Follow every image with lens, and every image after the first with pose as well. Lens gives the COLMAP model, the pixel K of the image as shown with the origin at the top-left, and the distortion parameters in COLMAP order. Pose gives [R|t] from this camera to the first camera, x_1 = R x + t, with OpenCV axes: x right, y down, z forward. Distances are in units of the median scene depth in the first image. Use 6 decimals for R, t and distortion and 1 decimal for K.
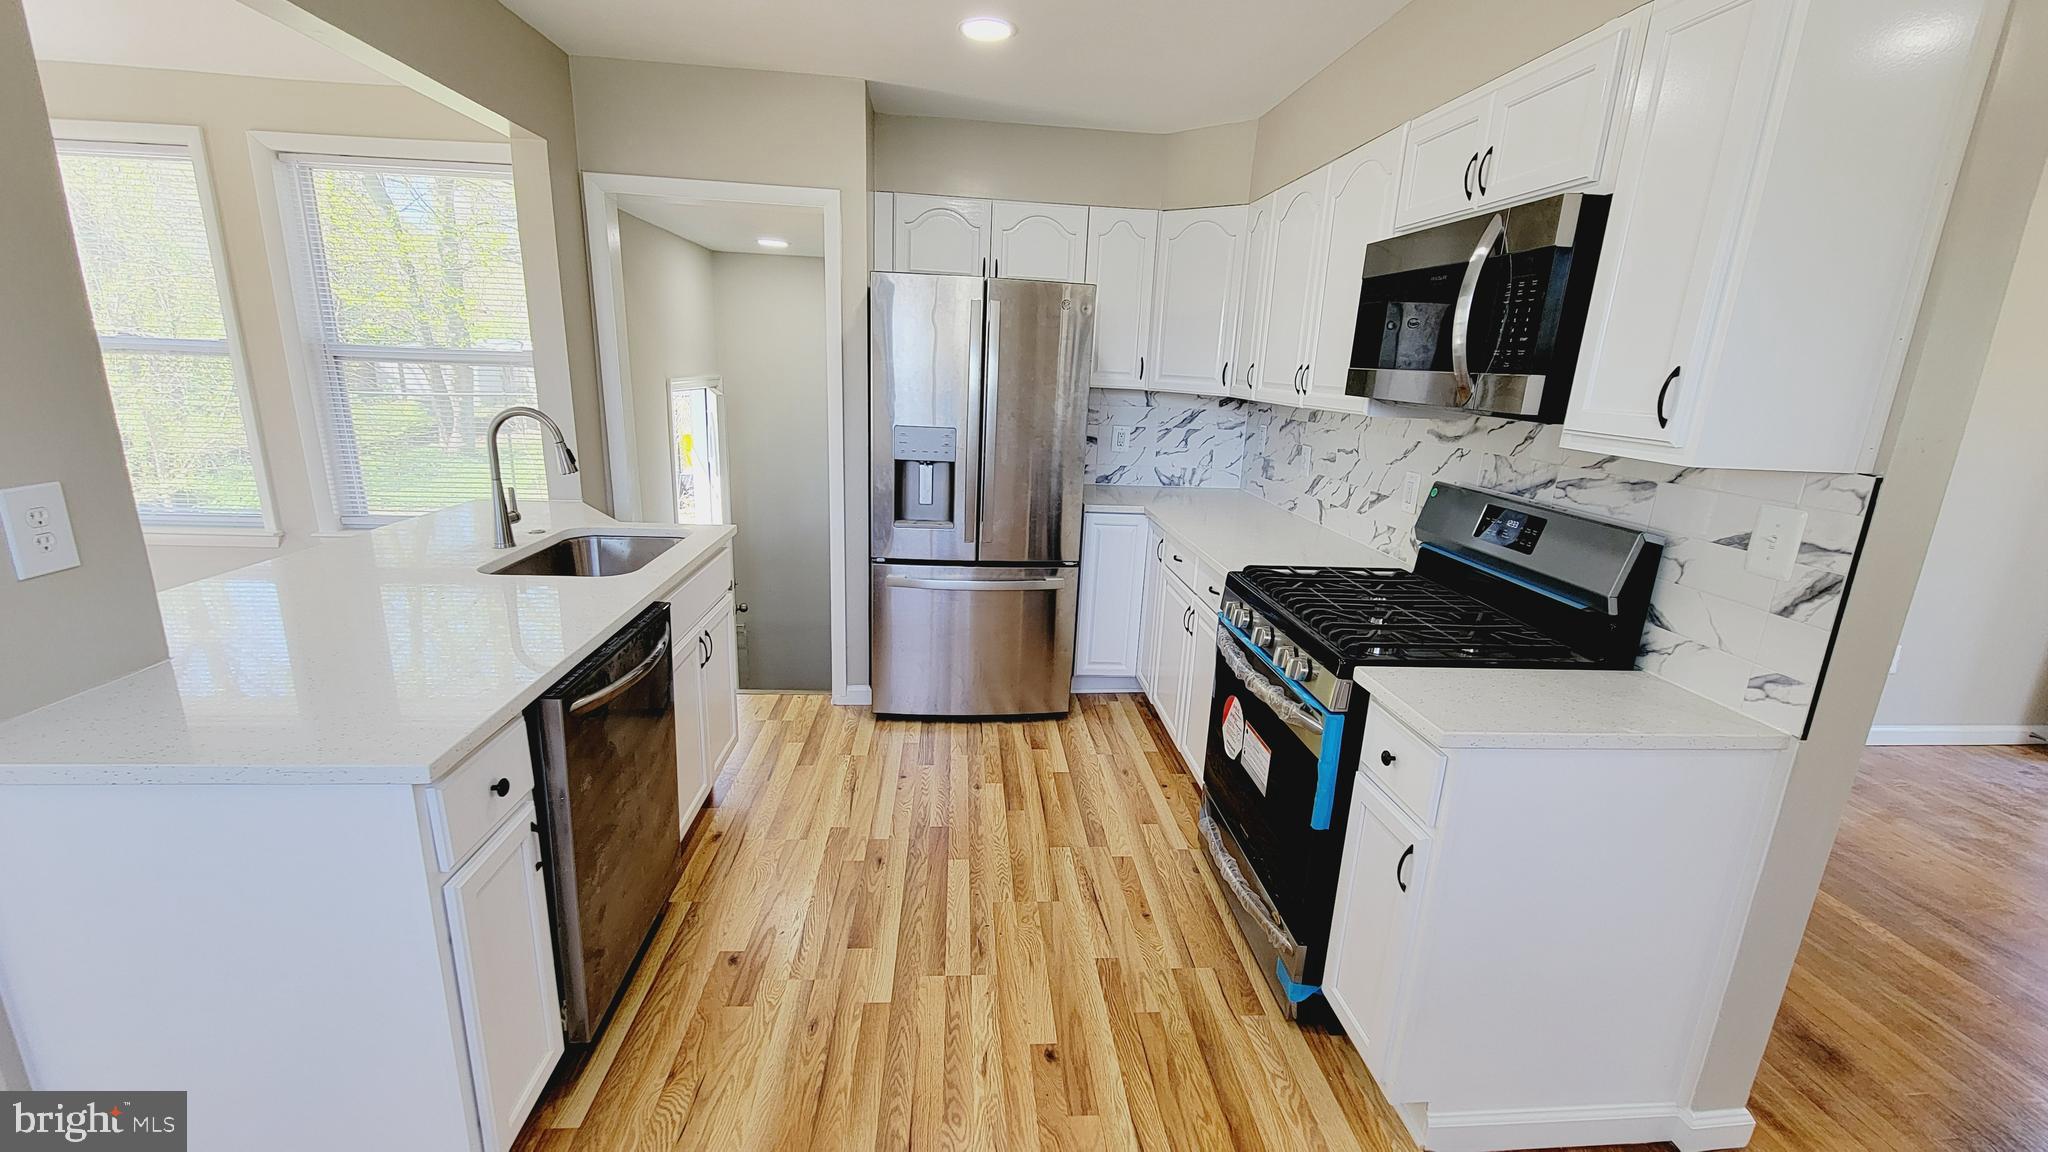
lens RADIAL K [[831.1, 0, 1028.4], [0, 831.1, 586.7], [0, 0, 1]] dist [-0.000534, -0.000189]
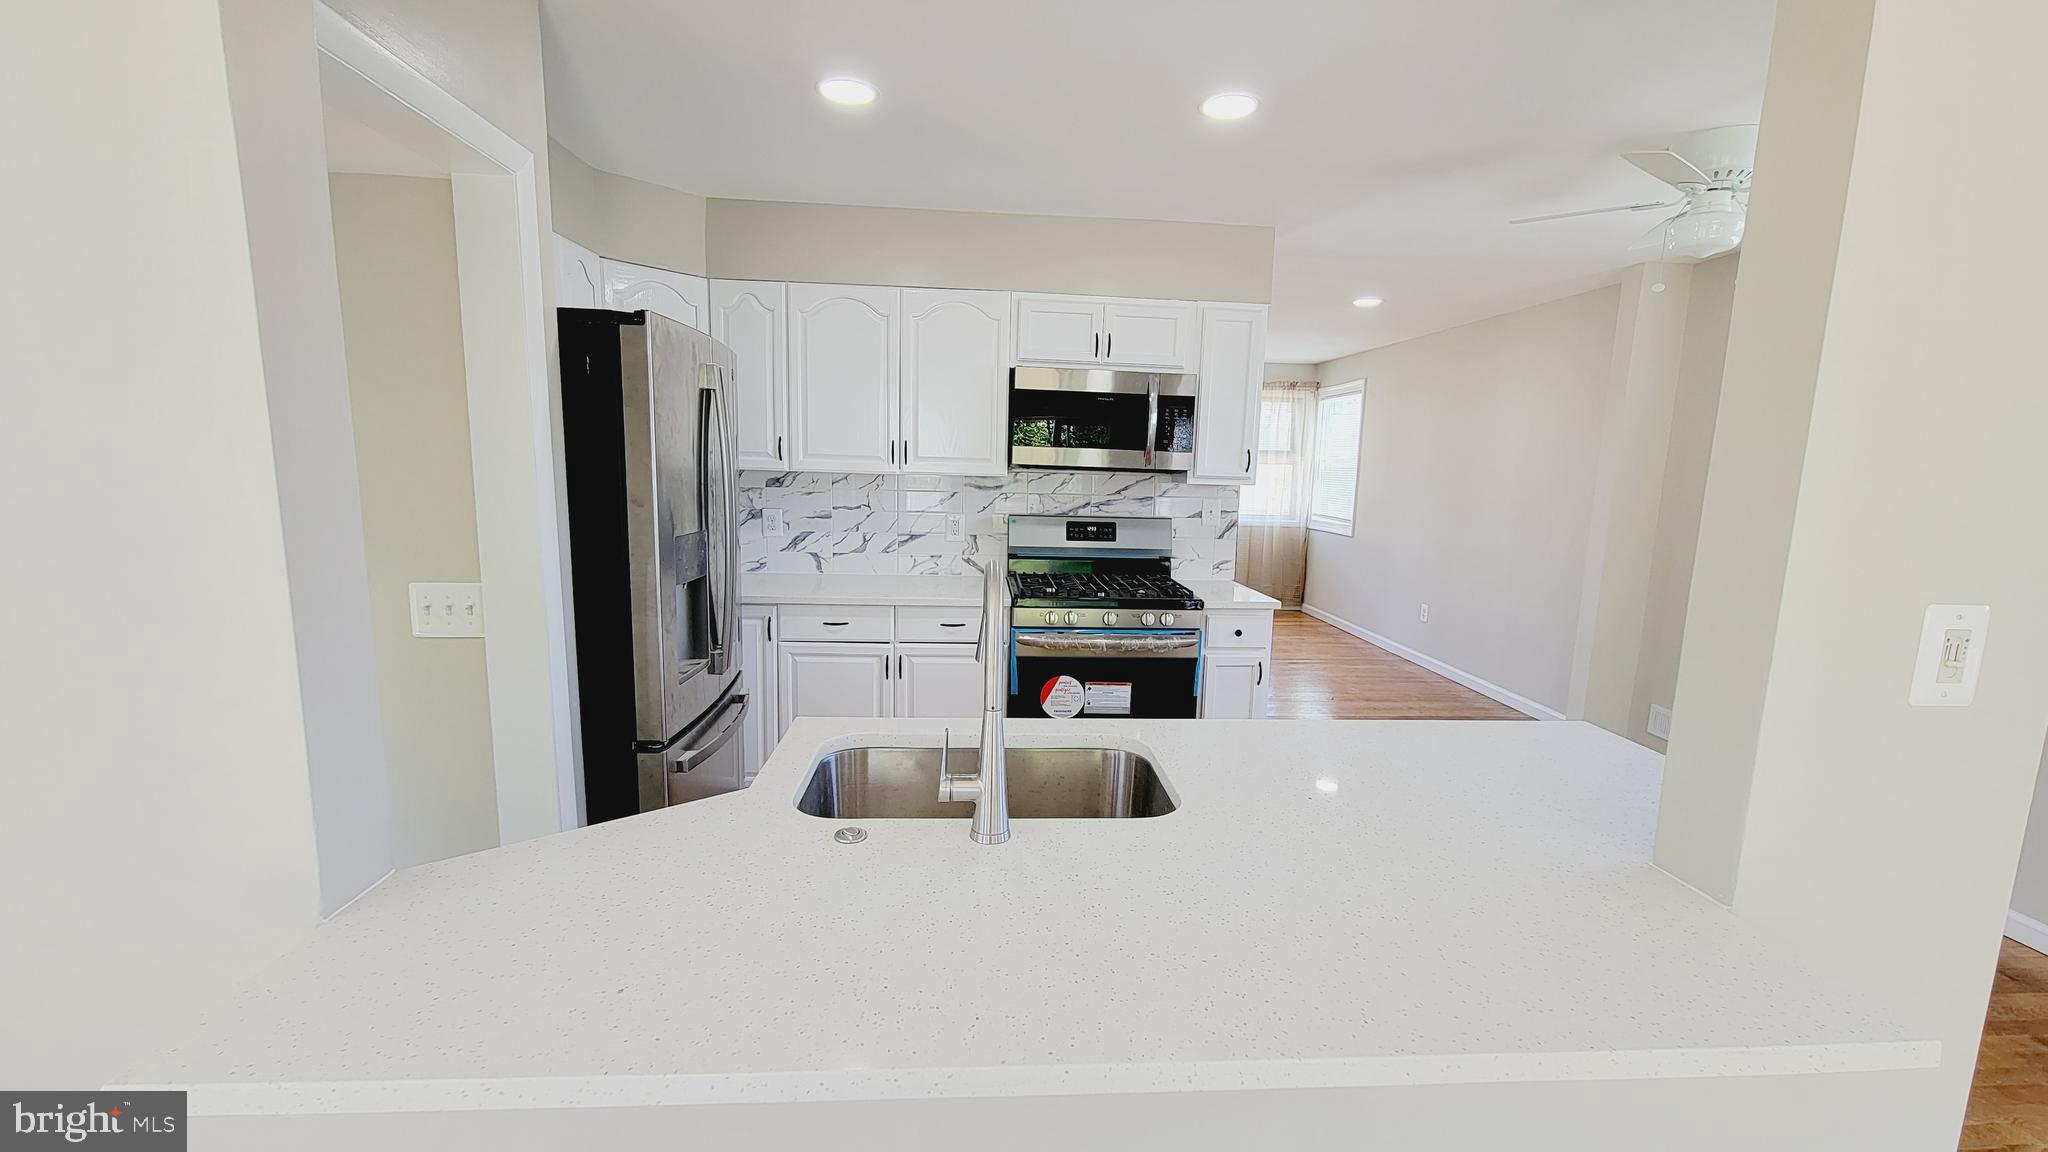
lens RADIAL K [[831.1, 0, 1030.3], [0, 831.1, 591.2], [0, 0, 1]] dist [-0.000534, -0.000189]
pose [[0.024879, -0.197374, 0.980013, -1.118351], [0.234347, 0.954151, 0.186216, -0.283149], [-0.971835, 0.225030, 0.069993, 0.920296]]
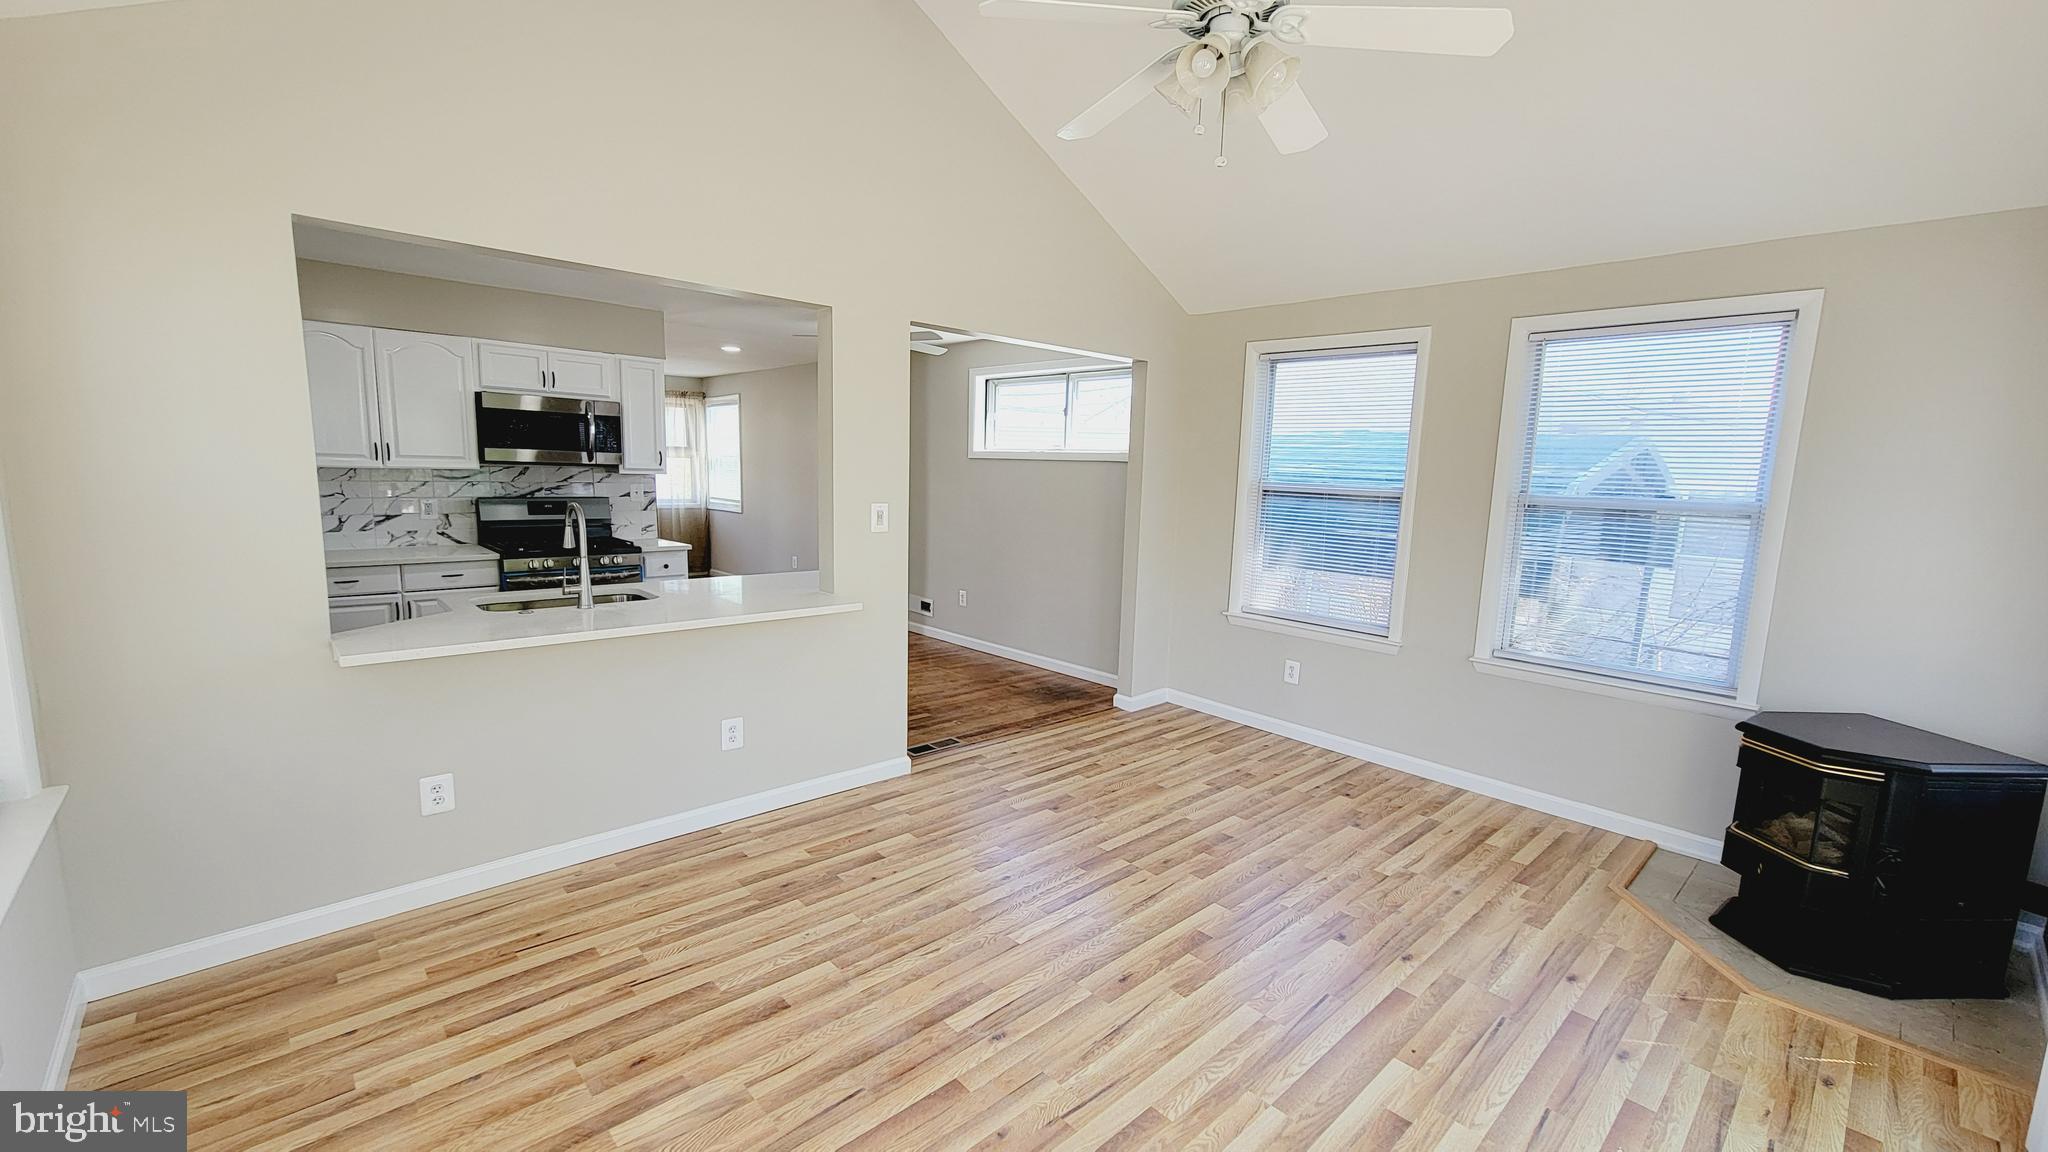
lens RADIAL K [[831.1, 0, 1024.6], [0, 831.1, 585.2], [0, 0, 1]] dist [-0.000534, -0.000189]
pose [[-0.608889, -0.171846, 0.774418, -2.119173], [0.151446, 0.933113, 0.326135, -0.414778], [-0.778665, 0.315863, -0.542137, 1.180406]]
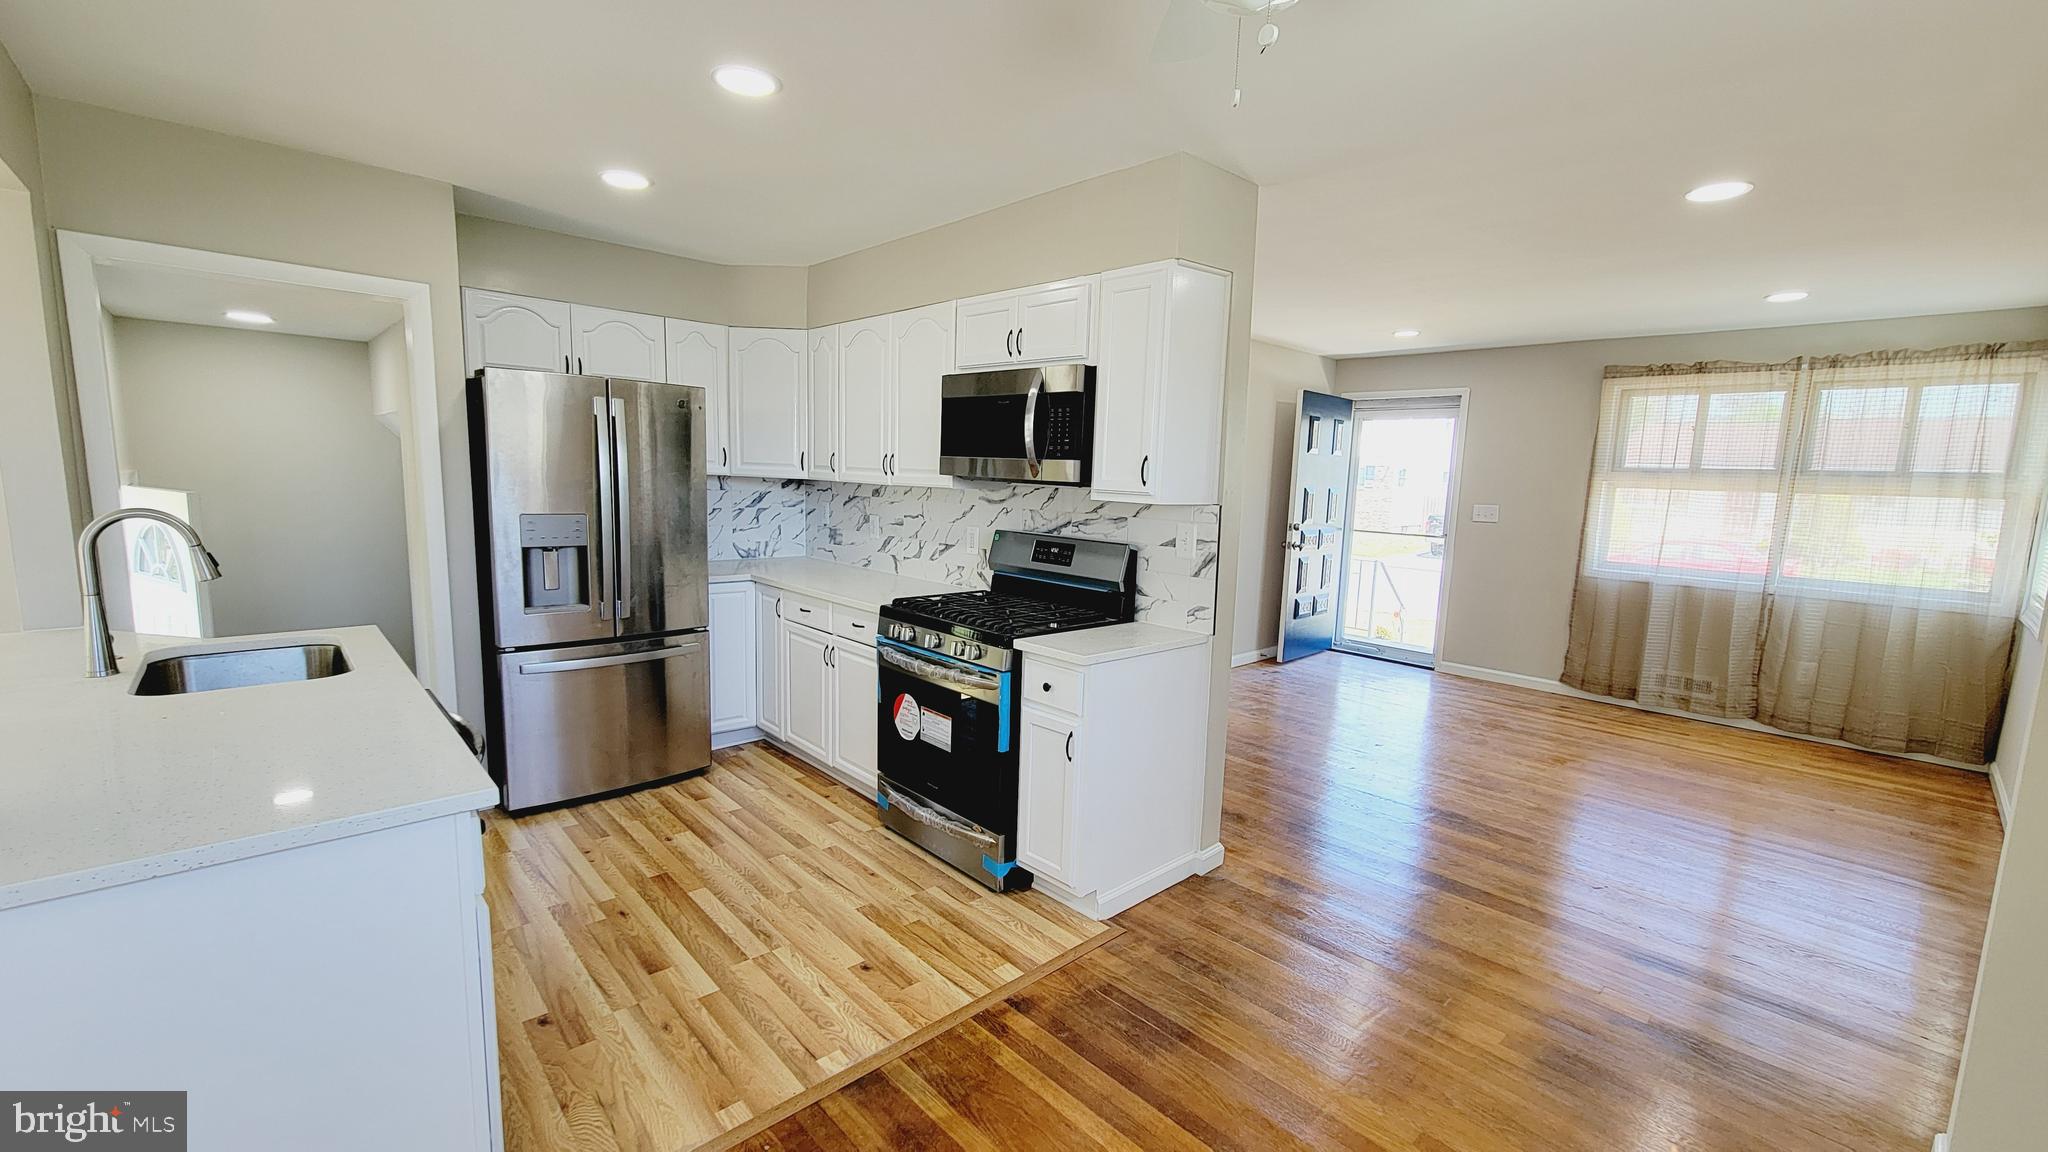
lens RADIAL K [[831.1, 0, 1027.2], [0, 831.1, 589.3], [0, 0, 1]] dist [-0.000534, -0.000189]
pose [[0.789273, -0.104116, 0.605152, -0.400194], [0.161296, 0.986066, -0.040720, 0.051493], [-0.592480, 0.129748, 0.795068, -0.221619]]
